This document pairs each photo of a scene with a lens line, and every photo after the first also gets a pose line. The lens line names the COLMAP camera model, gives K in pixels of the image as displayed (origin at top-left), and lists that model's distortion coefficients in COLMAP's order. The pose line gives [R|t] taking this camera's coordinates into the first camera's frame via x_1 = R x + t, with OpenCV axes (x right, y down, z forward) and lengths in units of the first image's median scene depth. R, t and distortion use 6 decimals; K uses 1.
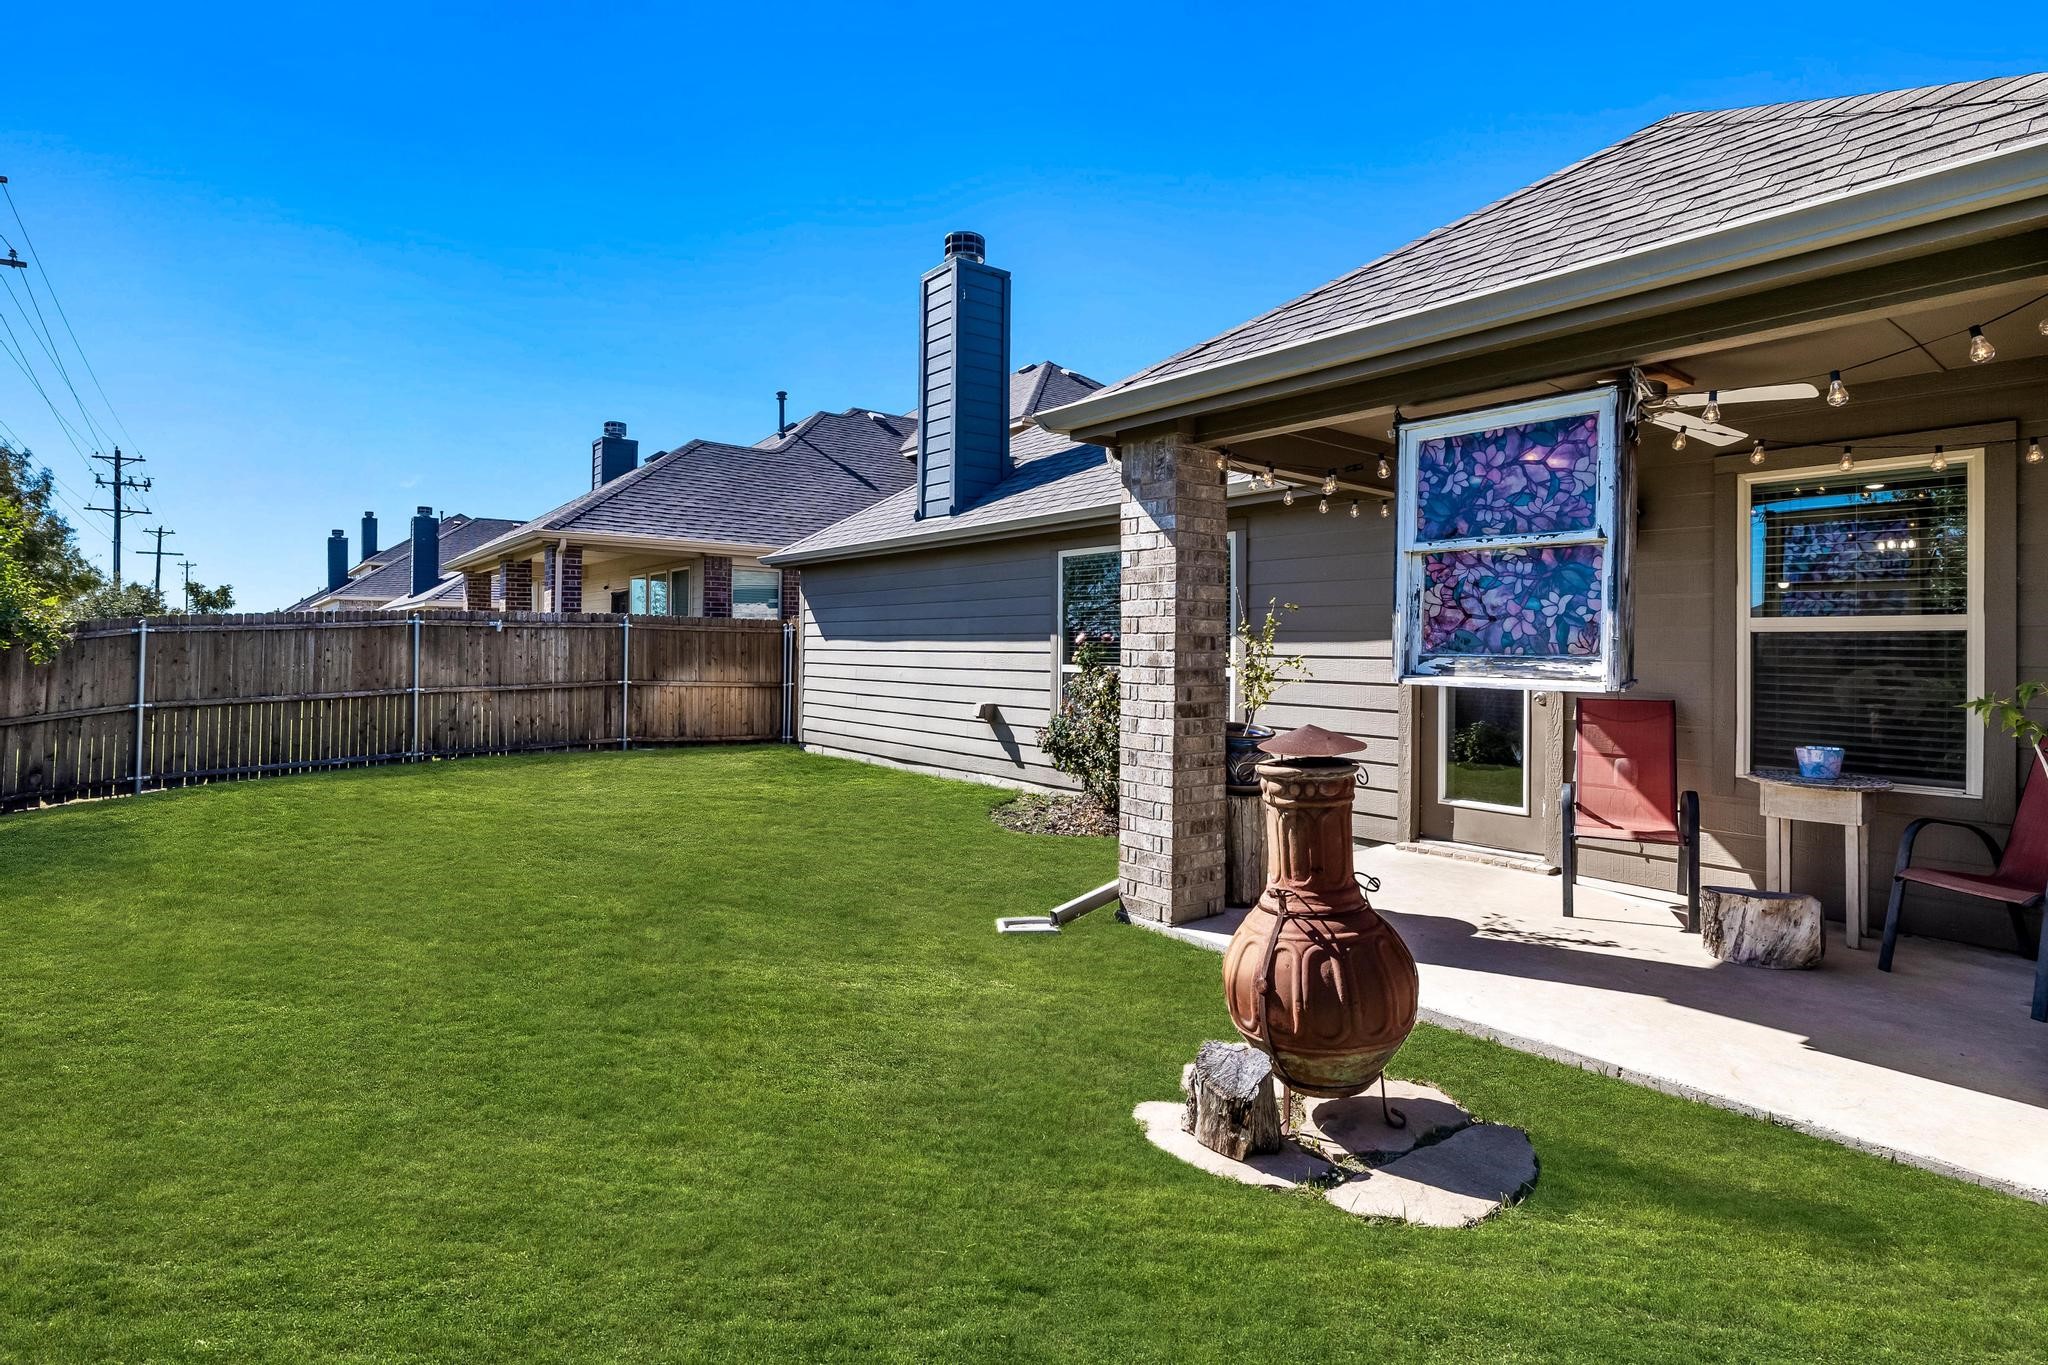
lens RADIAL K [[1005.9, 0, 1024.0], [0, 1005.9, 682.5], [0, 0, 1]] dist [0.000480, -0.000086]
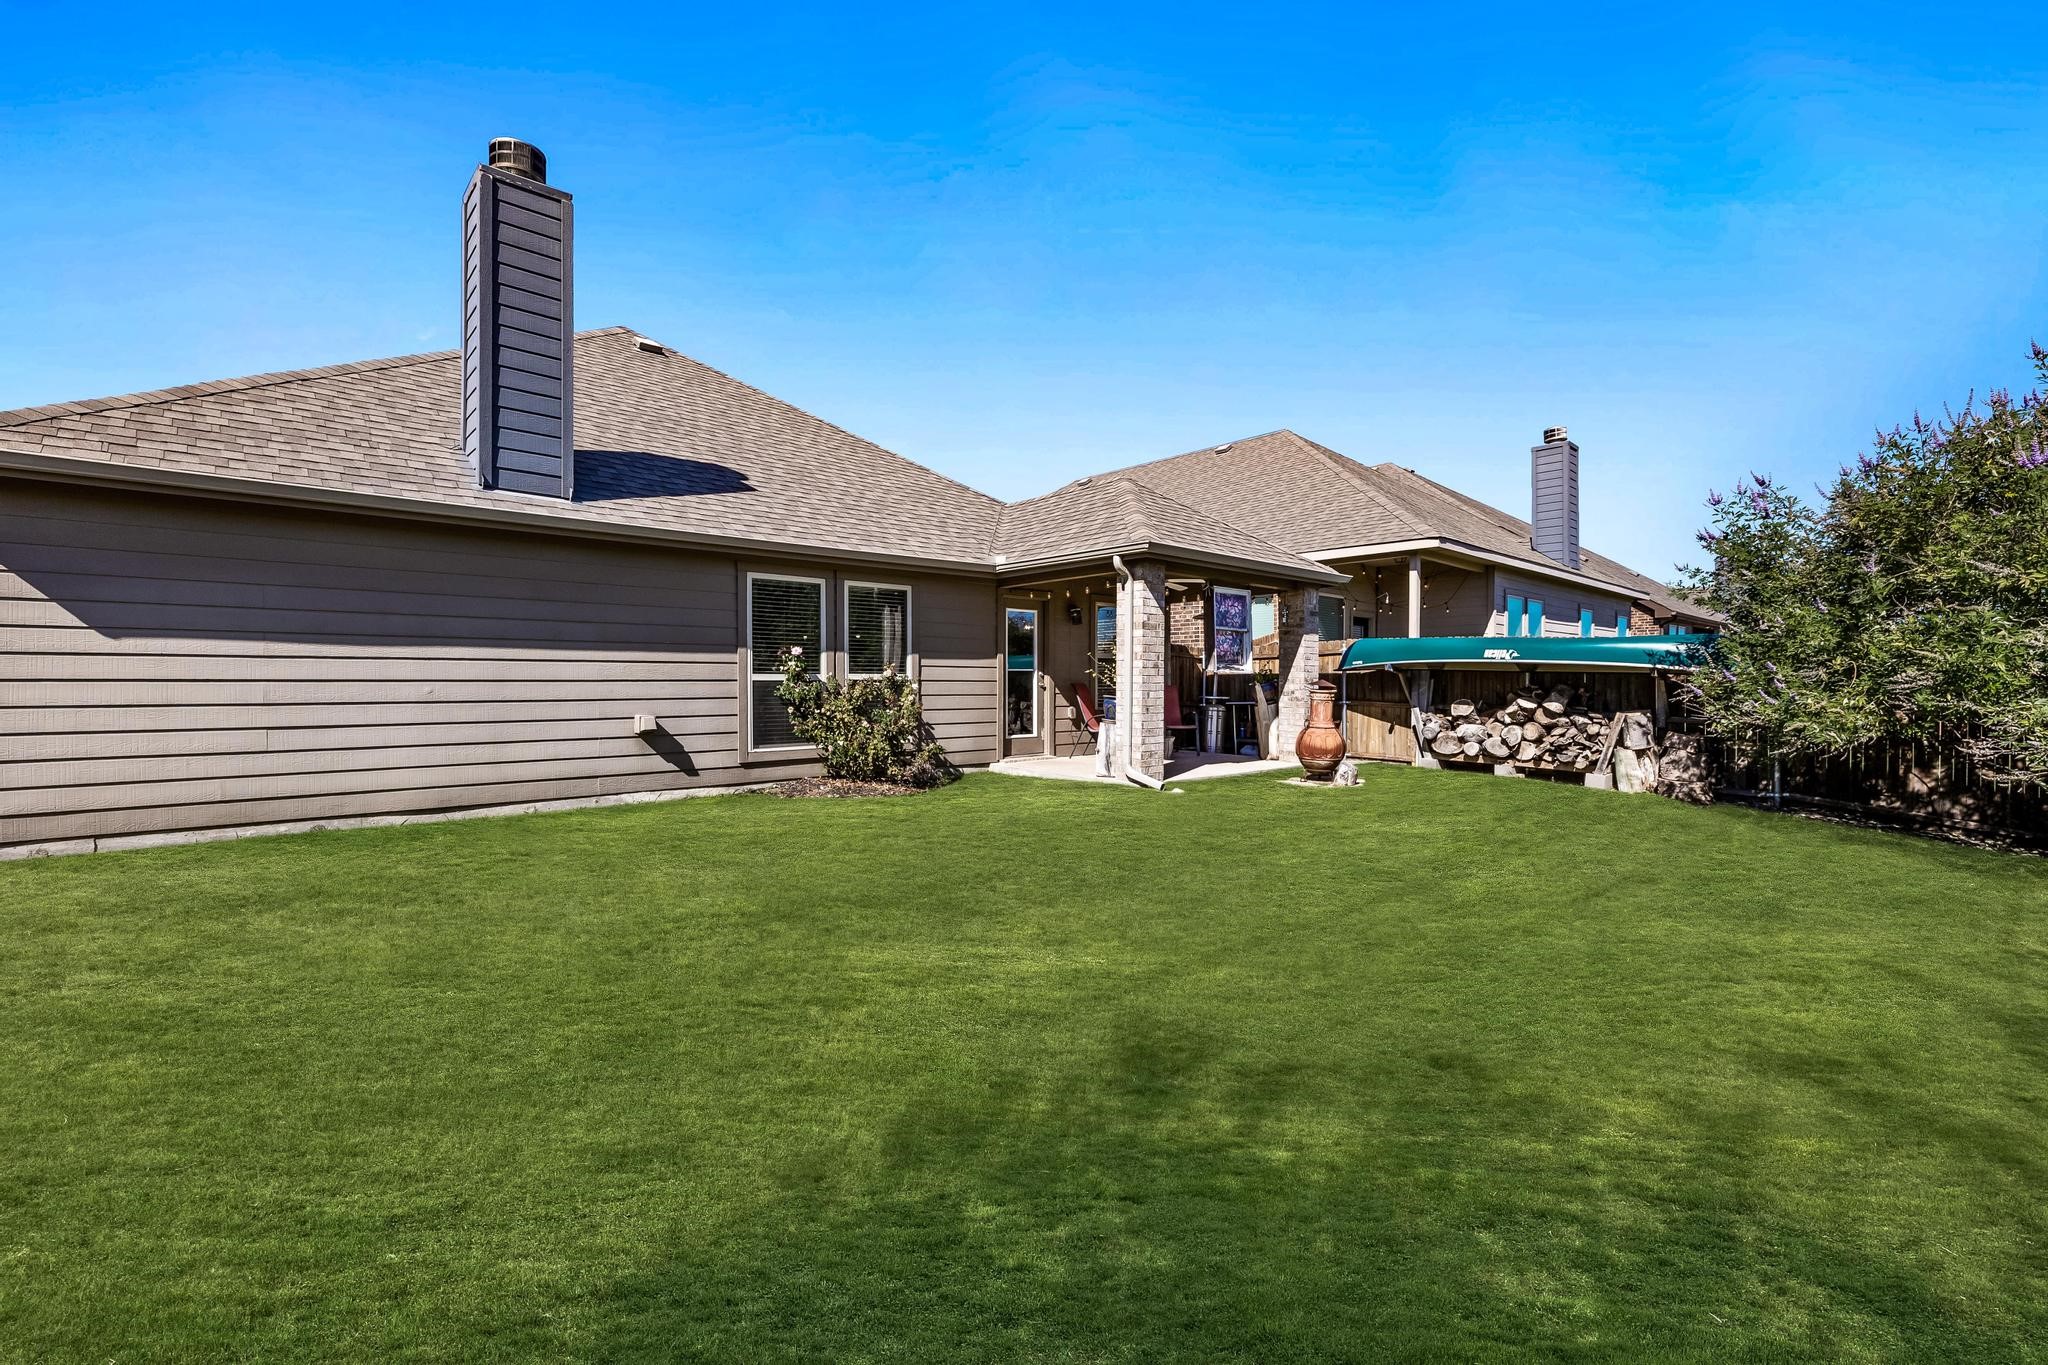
lens RADIAL K [[871.9, 0, 1017.3], [0, 871.9, 667.3], [0, 0, 1]] dist [0.000740, 0.000125]
pose [[-0.057126, 0.006369, 0.998347, -0.937223], [0.034080, 0.999409, -0.004426, -0.009643], [-0.997785, 0.033771, -0.057310, 0.747626]]
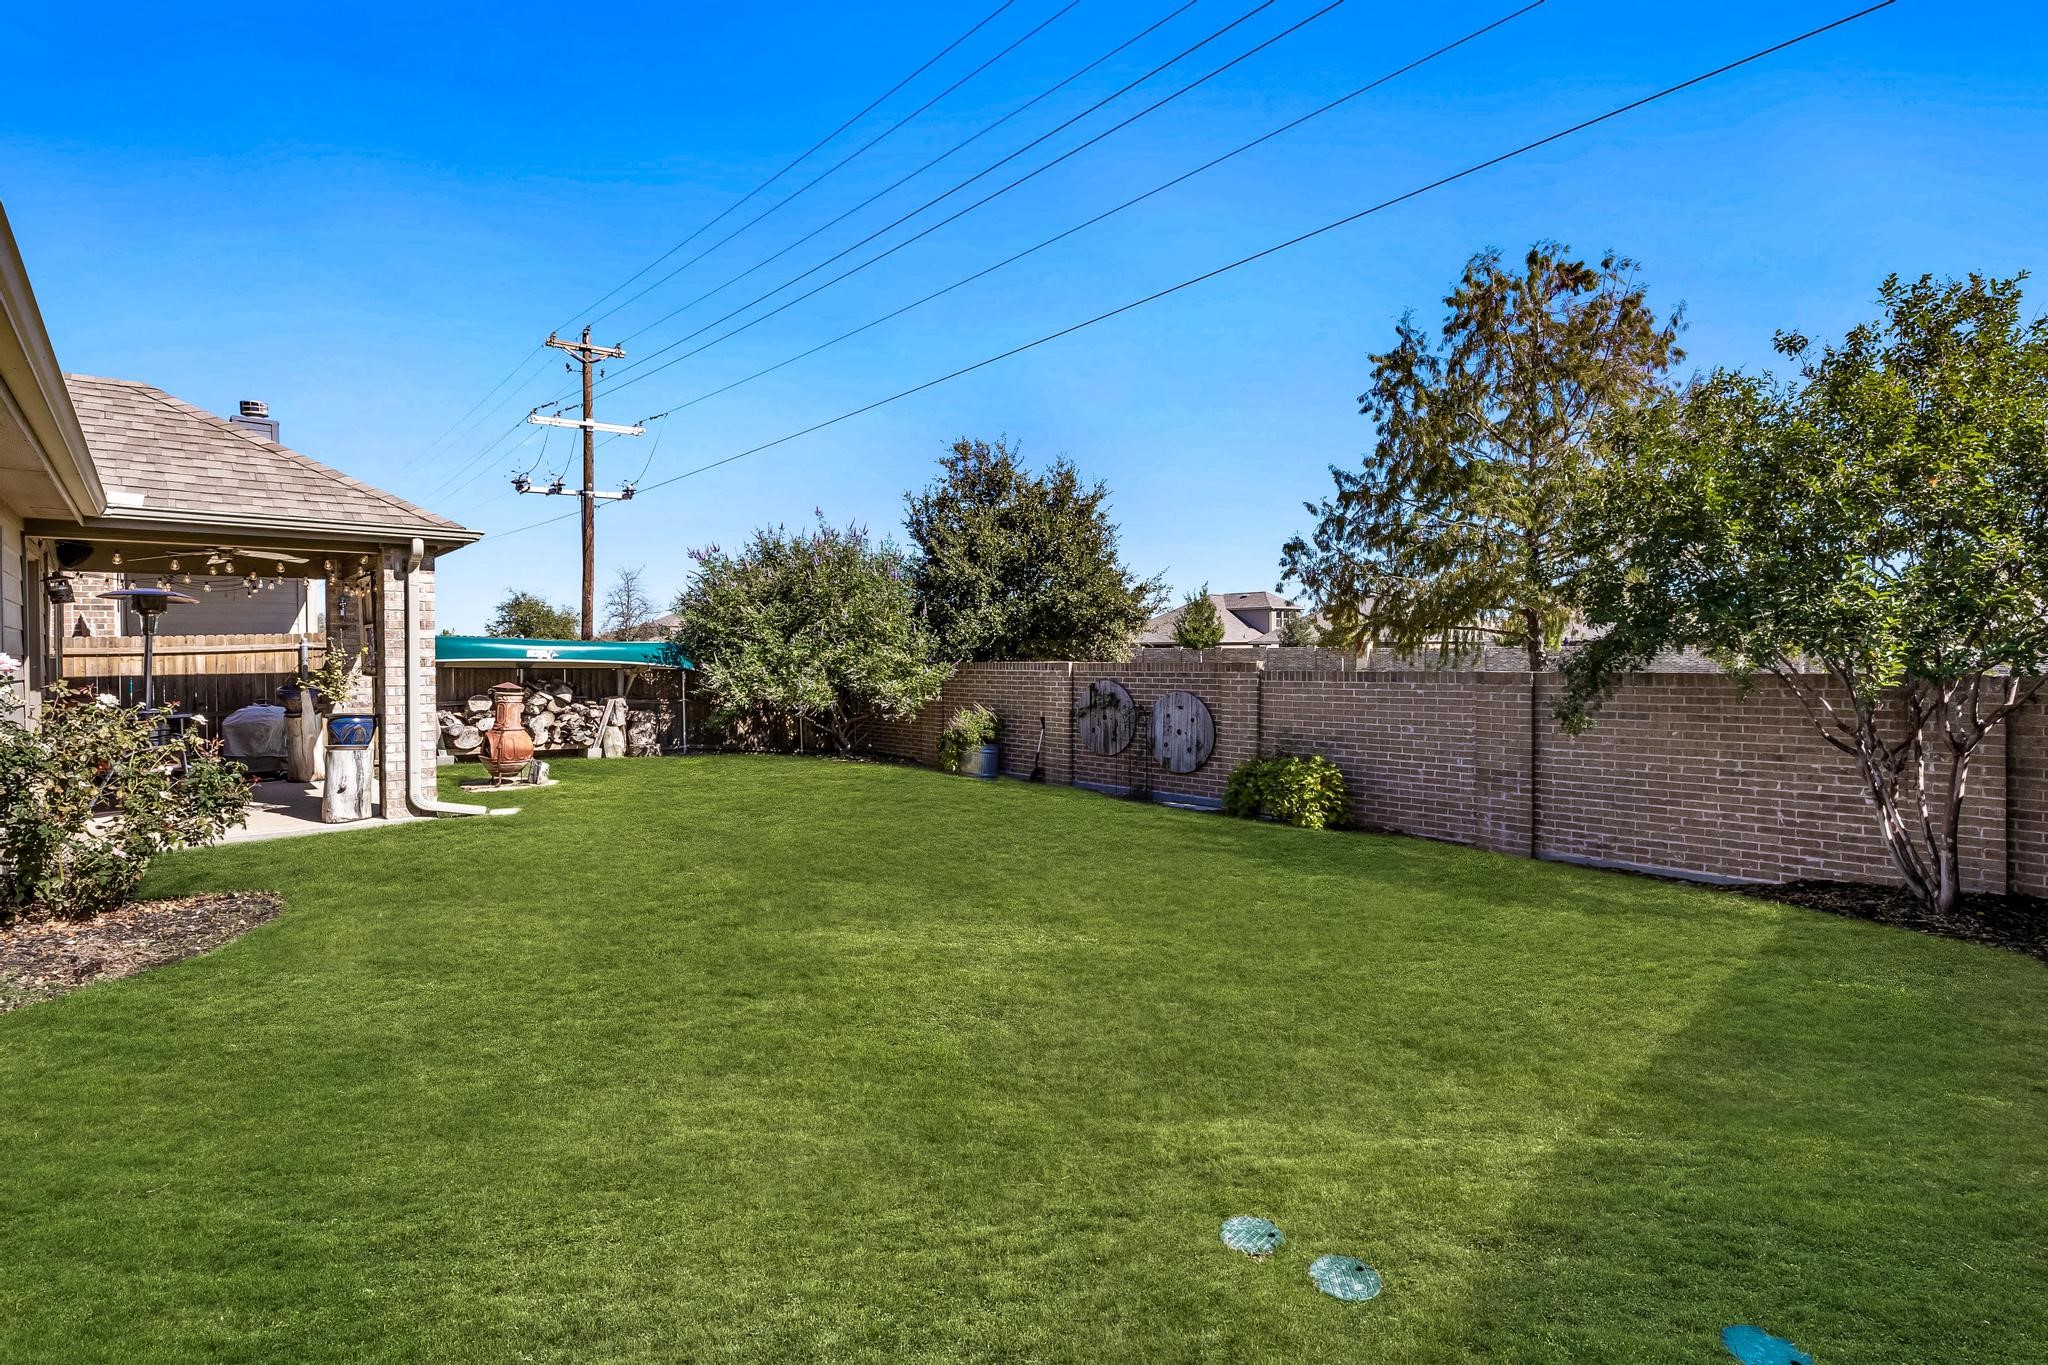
lens RADIAL K [[889.1, 0, 1012.8], [0, 889.1, 659.9], [0, 0, 1]] dist [0.000916, -0.000040]
pose [[-0.994485, 0.006658, -0.104672, -0.394385], [0.002460, 0.999189, 0.040187, -0.052977], [0.104854, 0.039707, -0.993695, 1.457540]]
